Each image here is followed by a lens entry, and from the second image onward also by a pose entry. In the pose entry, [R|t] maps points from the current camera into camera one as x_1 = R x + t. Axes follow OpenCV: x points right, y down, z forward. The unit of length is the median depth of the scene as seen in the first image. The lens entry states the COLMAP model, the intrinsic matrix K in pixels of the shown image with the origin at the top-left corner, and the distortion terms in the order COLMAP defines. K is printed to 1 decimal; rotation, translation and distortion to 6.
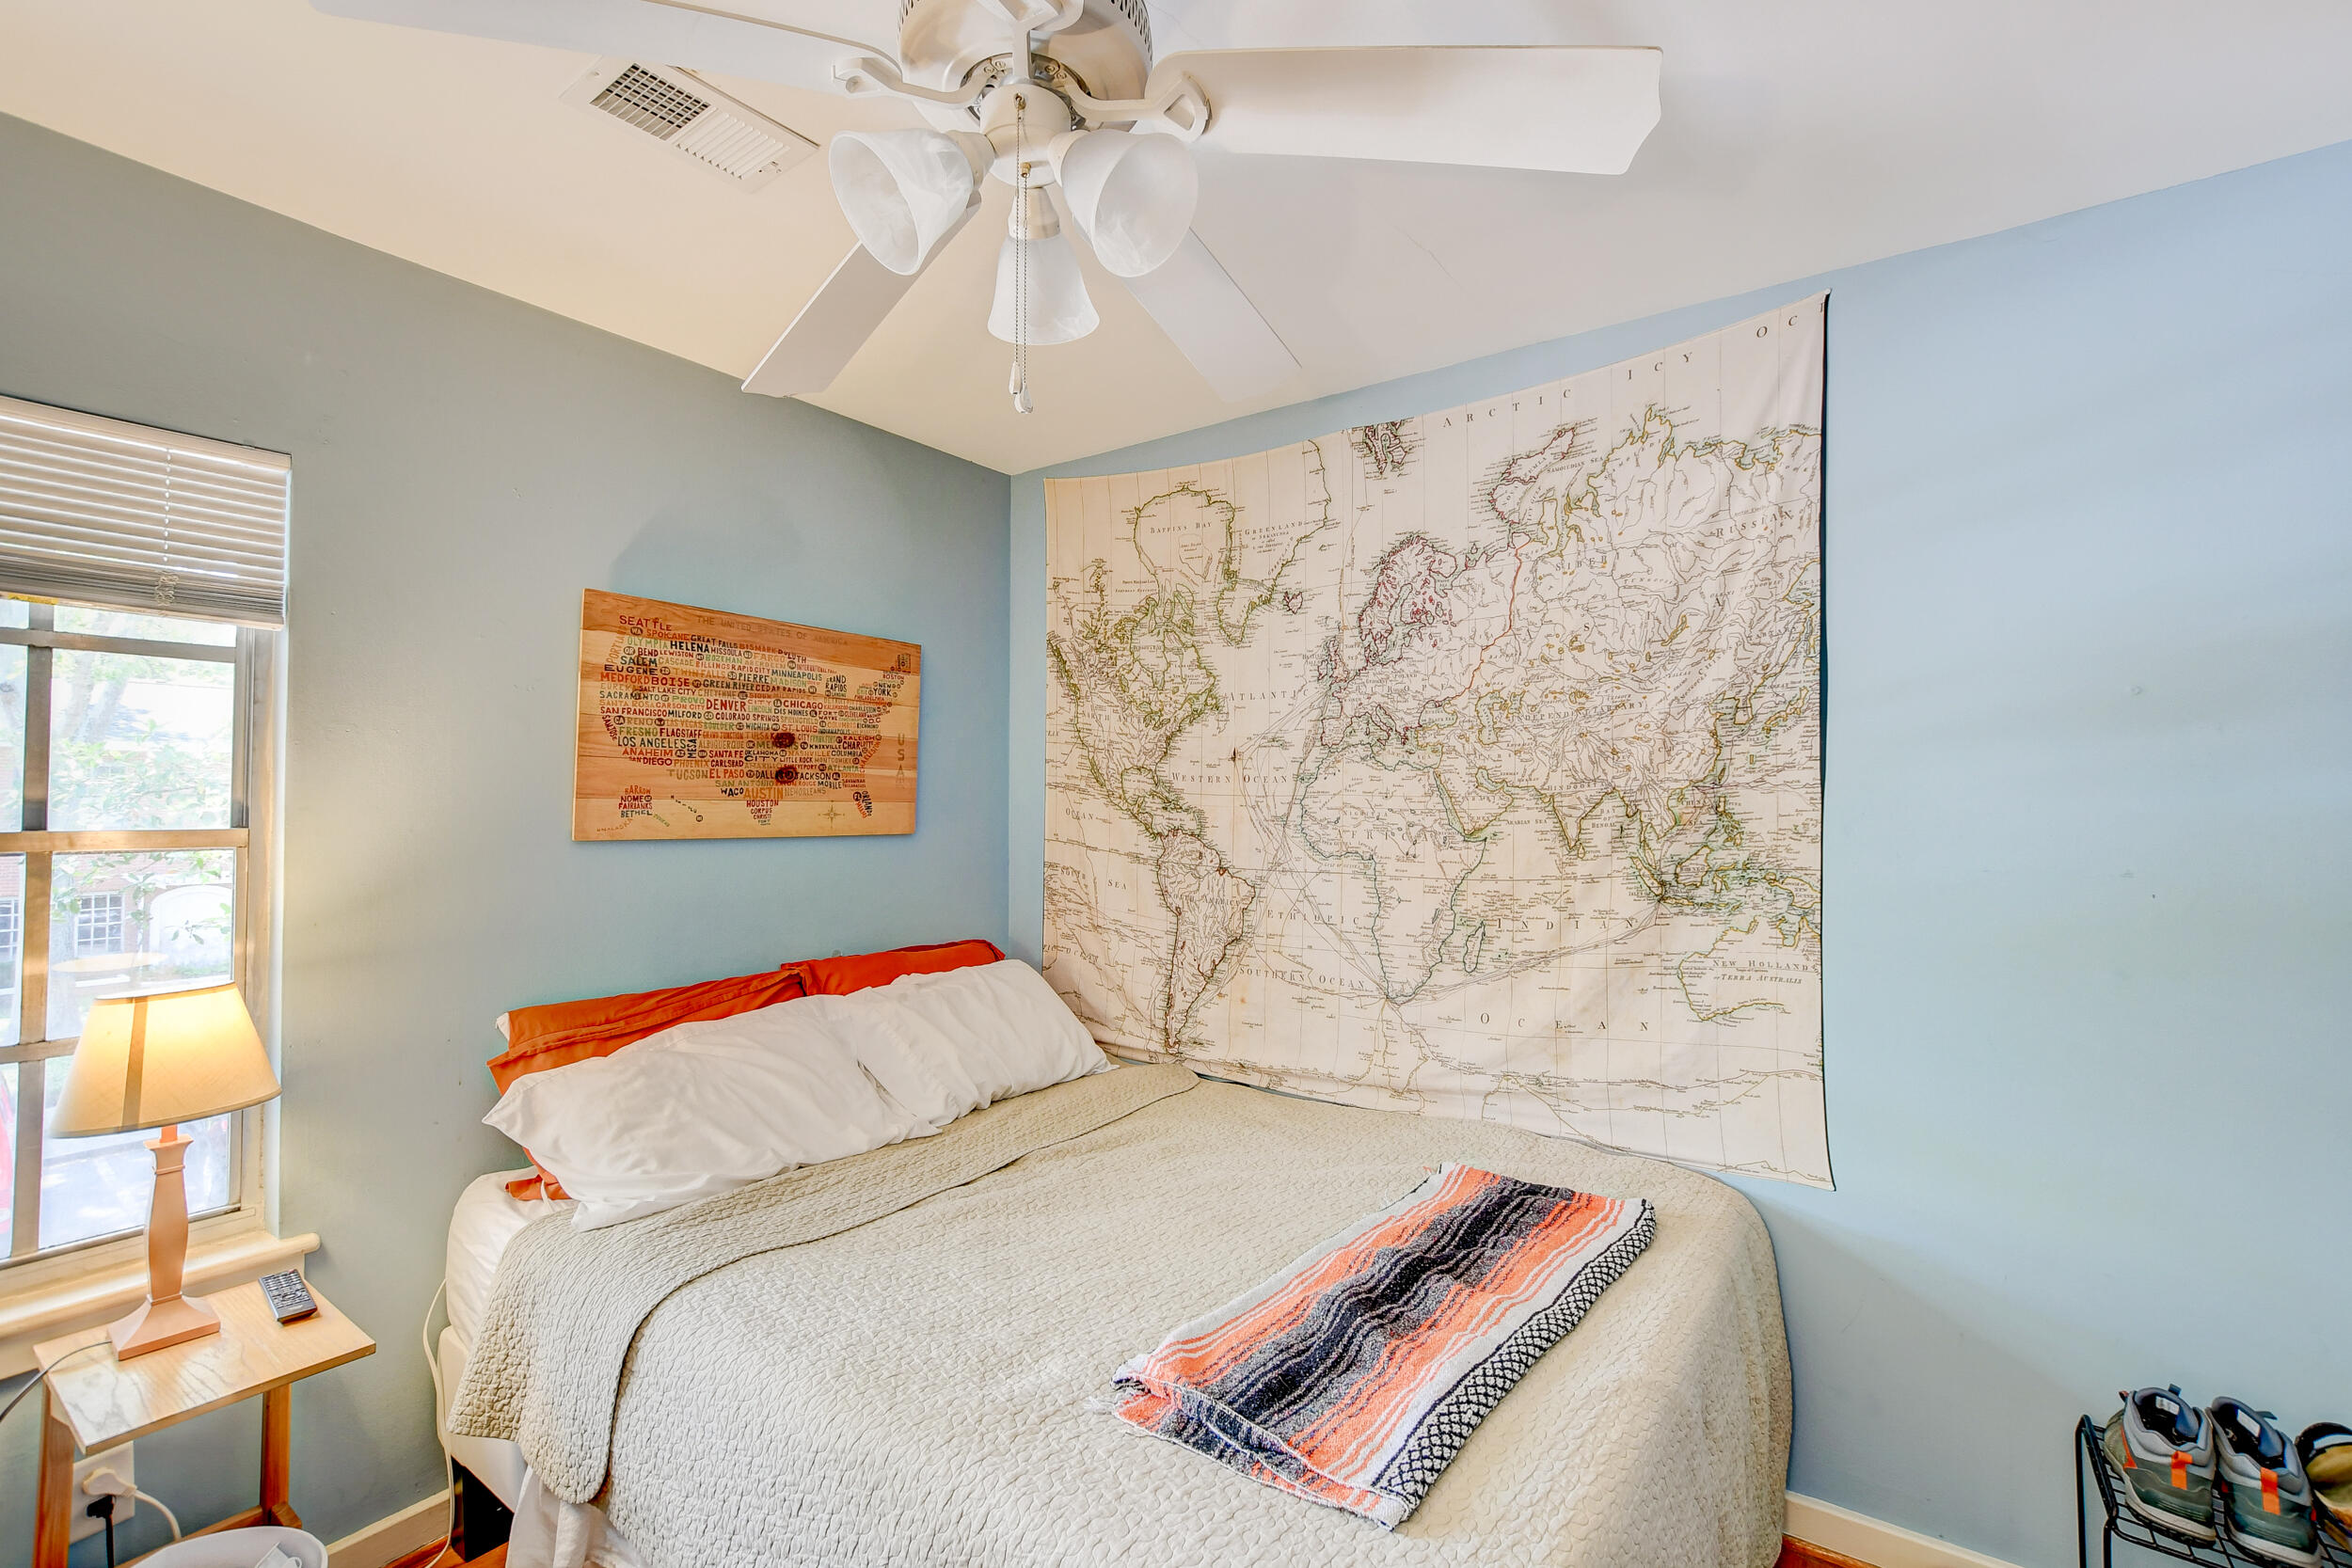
lens RADIAL K [[1031.0, 0, 1189.6], [0, 1031.0, 770.0], [0, 0, 1]] dist [-0.012107, 0.001281]
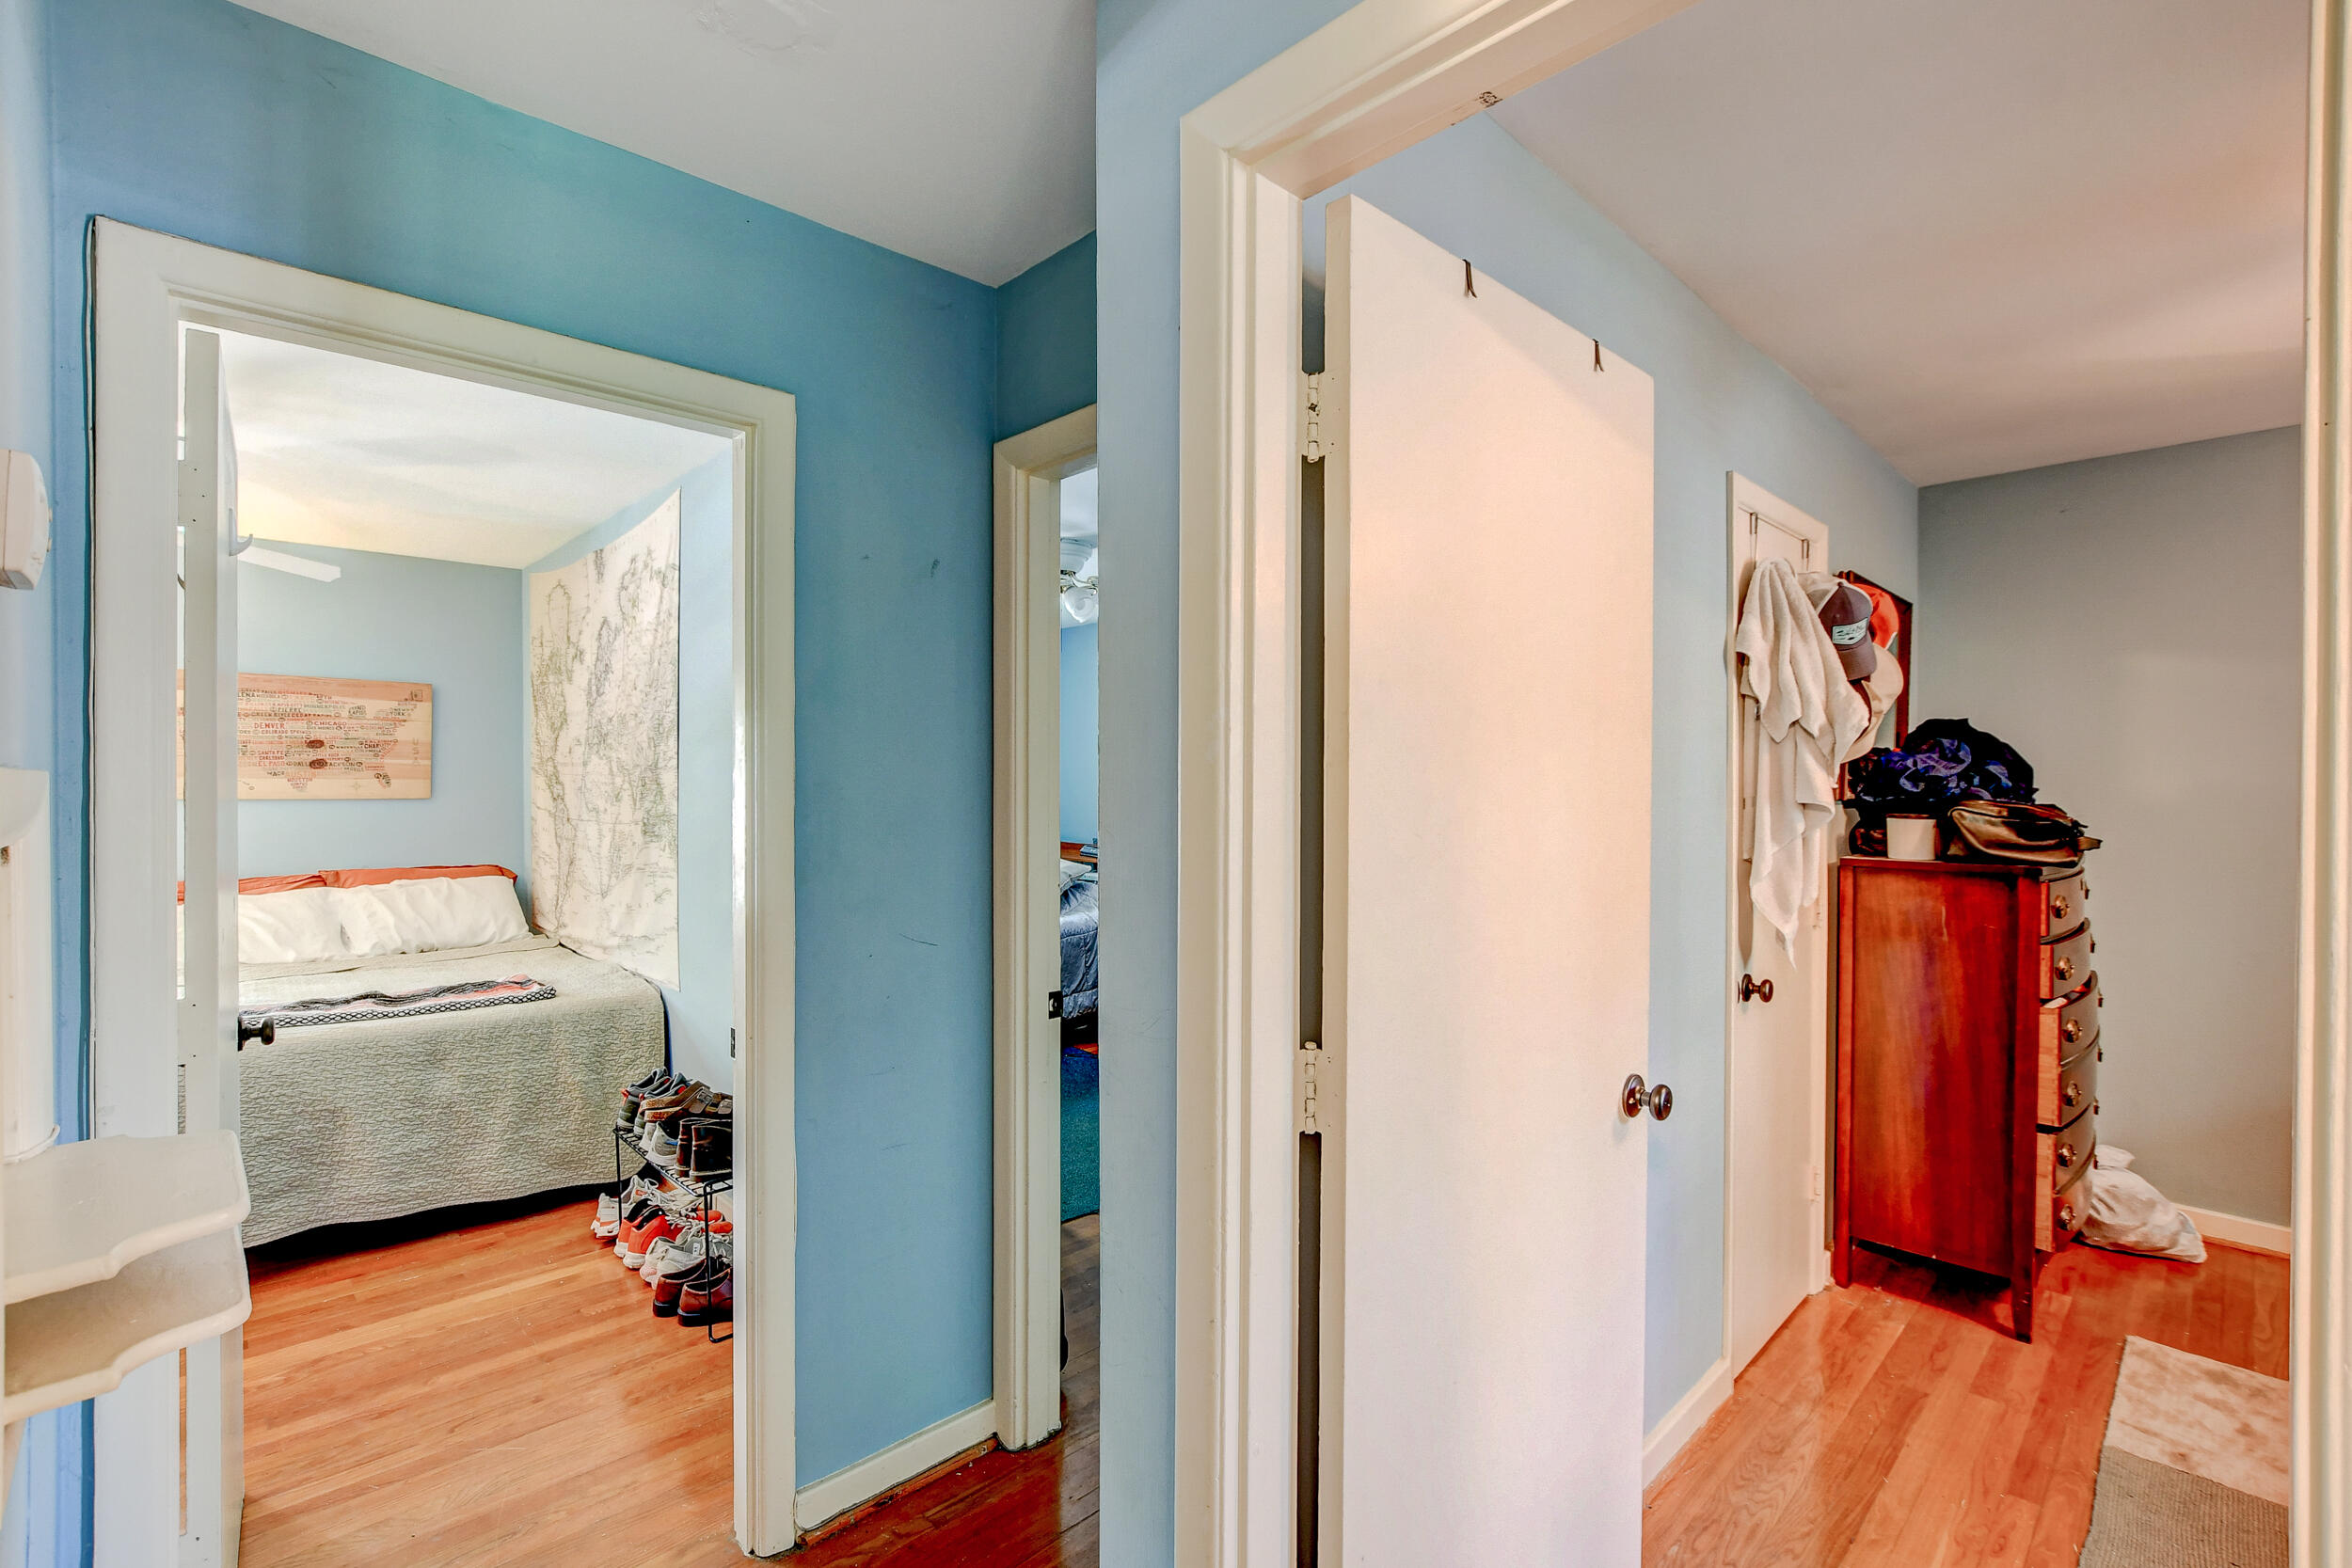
lens RADIAL K [[1031.0, 0, 1166.7], [0, 1031.0, 782.4], [0, 0, 1]] dist [-0.012107, 0.001281]
pose [[0.982505, -0.001007, -0.186233, 1.435589], [0.006980, 0.999482, 0.031421, -0.008506], [0.186105, -0.032171, 0.982003, -0.477103]]
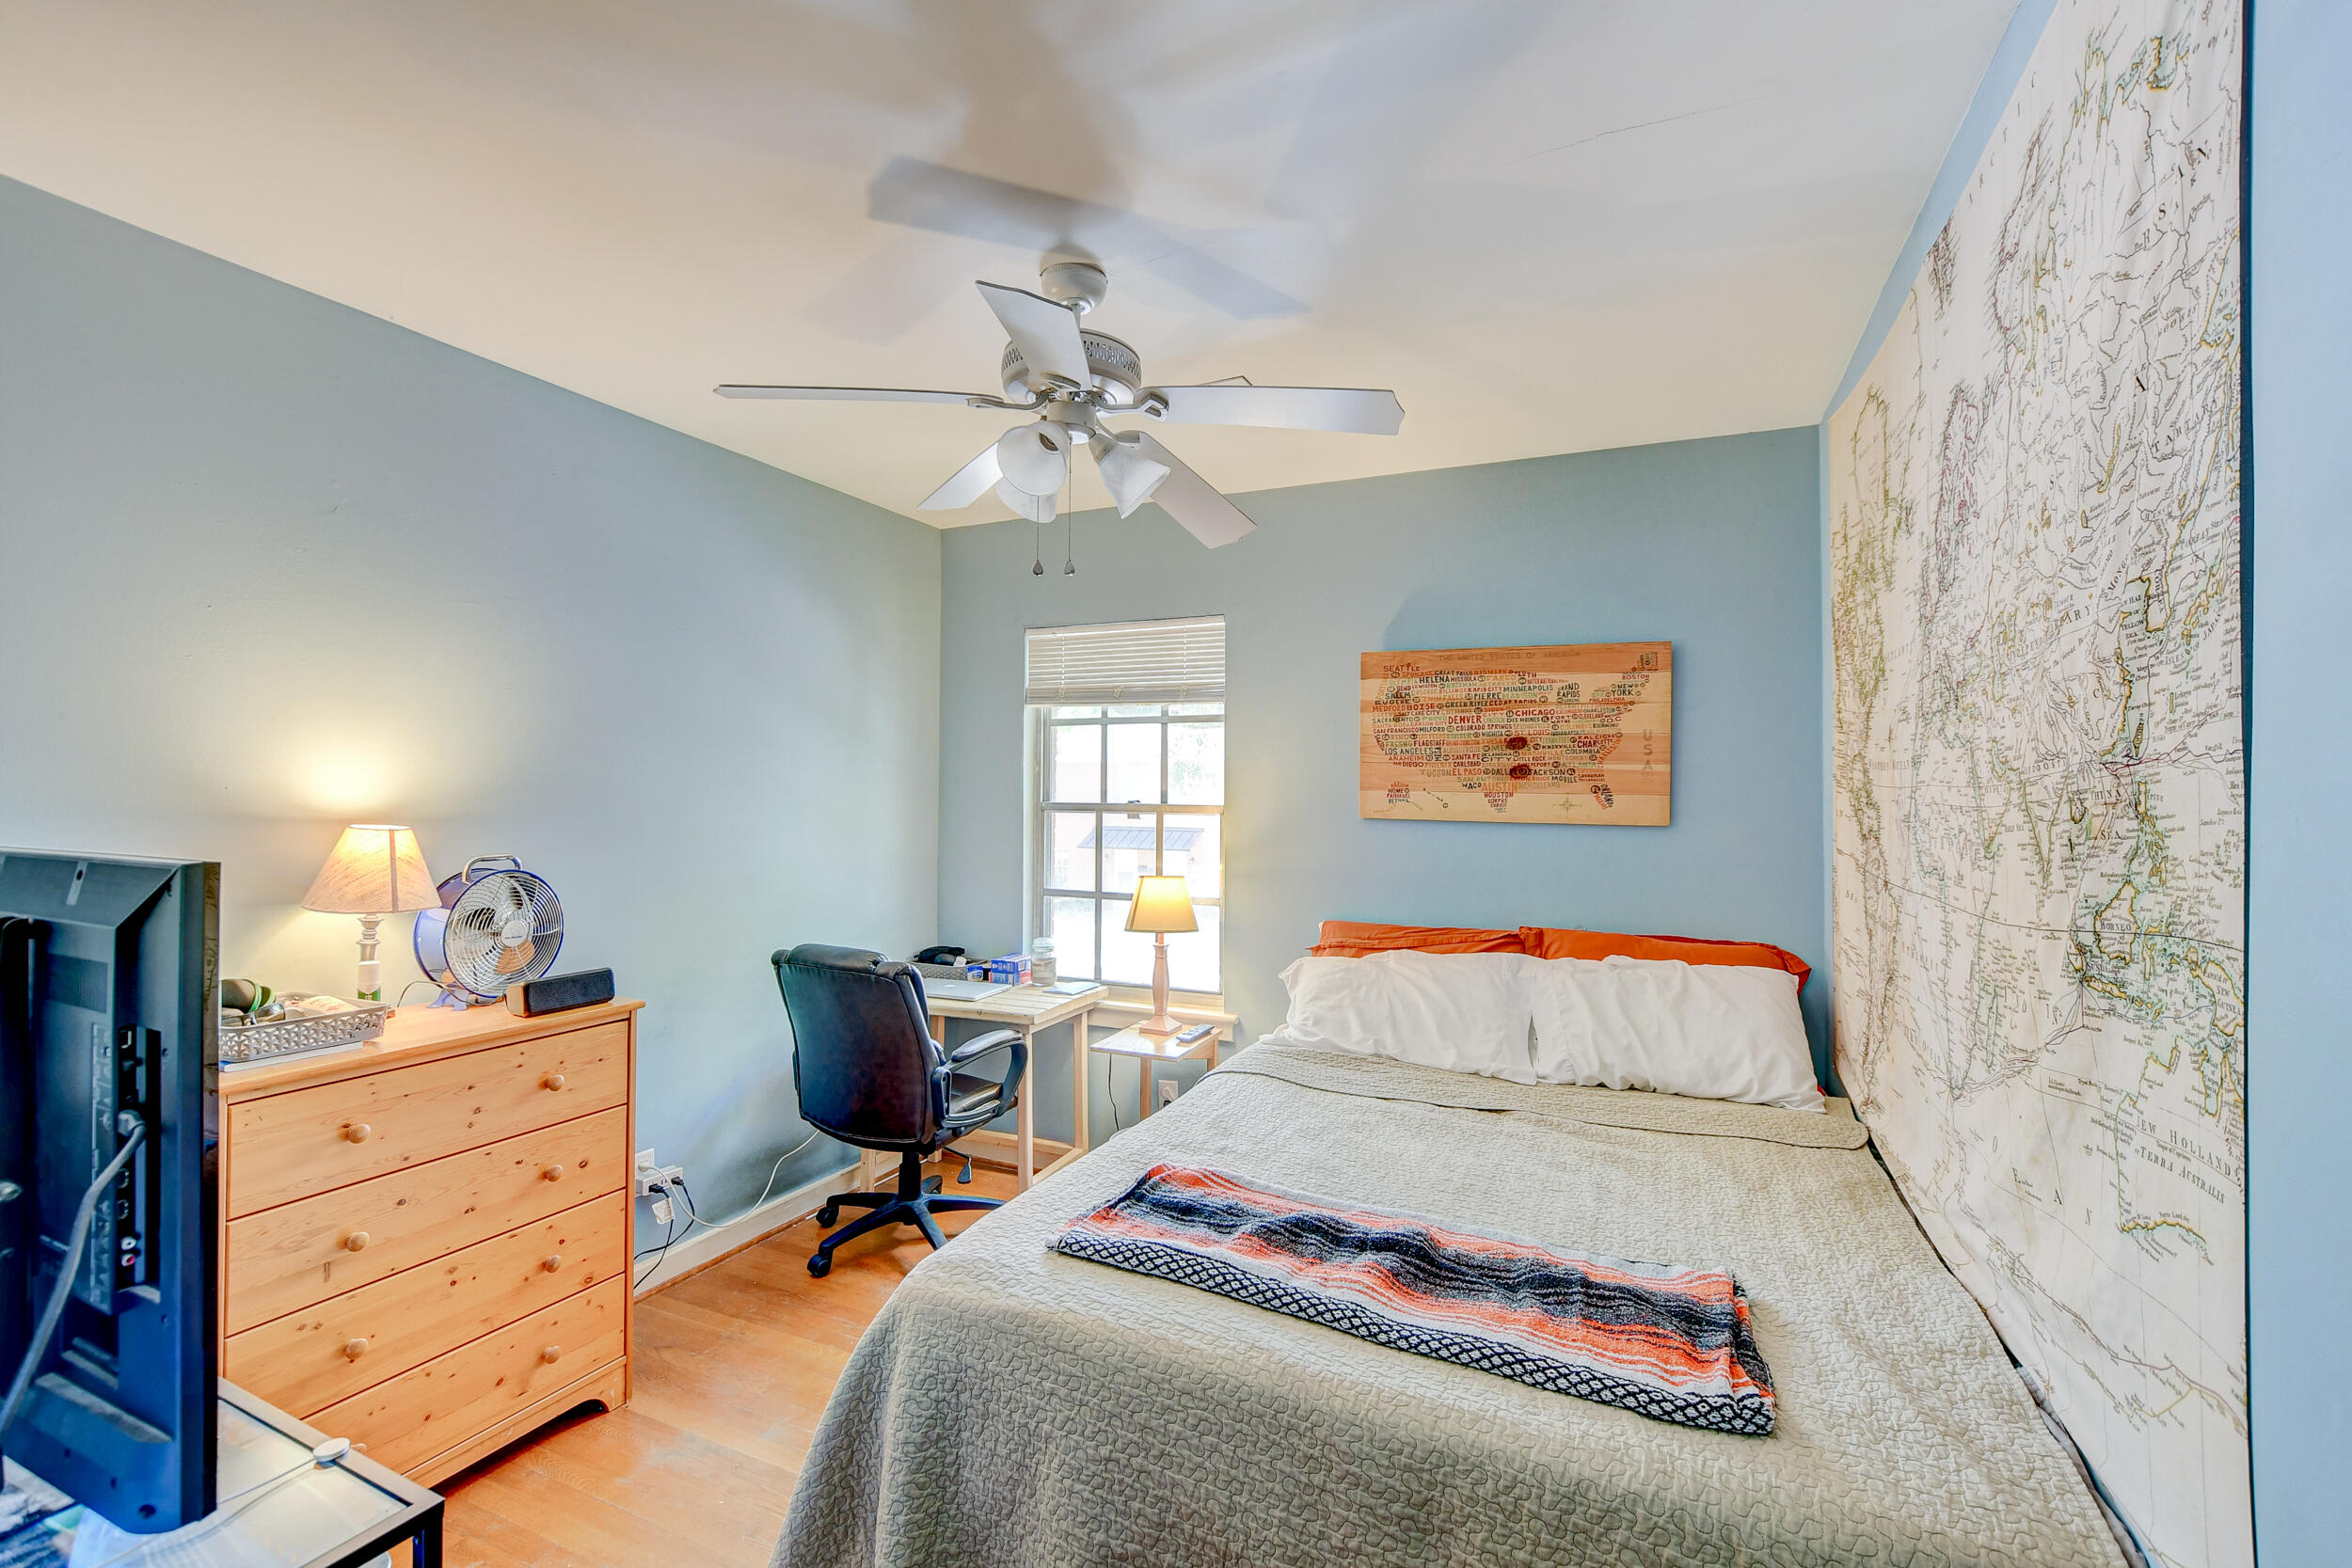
lens RADIAL K [[1031.0, 0, 1180.6], [0, 1031.0, 777.4], [0, 0, 1]] dist [-0.012107, 0.001281]
pose [[0.192990, -0.013411, -0.981109, 0.765290], [0.020613, 0.999741, -0.009611, 0.015732], [0.980984, -0.018368, 0.193216, 0.388239]]
